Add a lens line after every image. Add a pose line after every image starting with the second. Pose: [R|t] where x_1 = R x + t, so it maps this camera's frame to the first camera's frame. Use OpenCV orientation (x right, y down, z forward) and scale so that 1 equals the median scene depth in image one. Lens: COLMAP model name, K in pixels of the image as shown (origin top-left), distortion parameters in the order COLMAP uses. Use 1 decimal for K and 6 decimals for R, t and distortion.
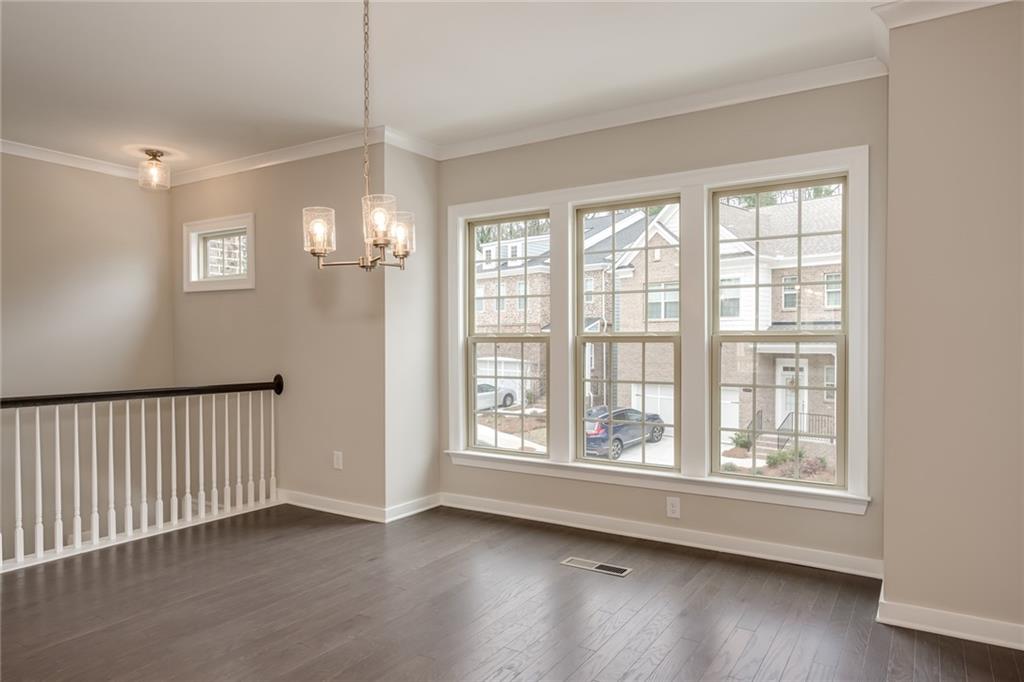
lens RADIAL K [[910.2, 0, 512.3], [0, 910.2, 347.5], [0, 0, 1]] dist [0.091471, 0.008315]
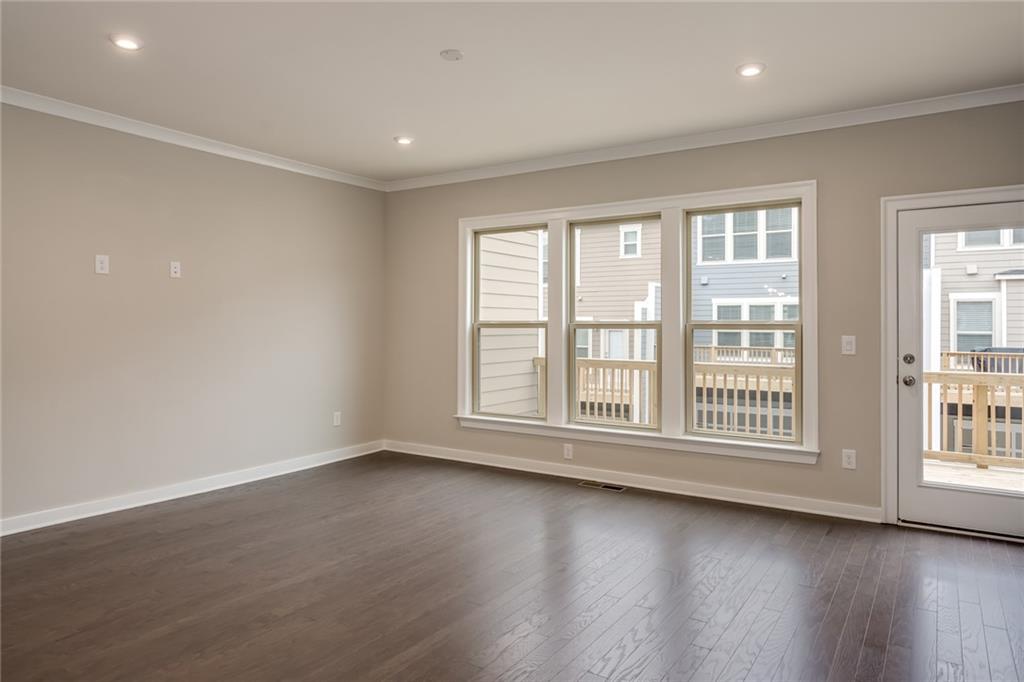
lens RADIAL K [[658.1, 0, 516.9], [0, 658.1, 308.9], [0, 0, 1]] dist [0.009998, 0.000956]
pose [[0.990218, 0.010824, 0.139106, -0.129470], [-0.005979, 0.999362, -0.035198, -0.000200], [-0.139399, 0.034022, 0.989652, 0.114767]]
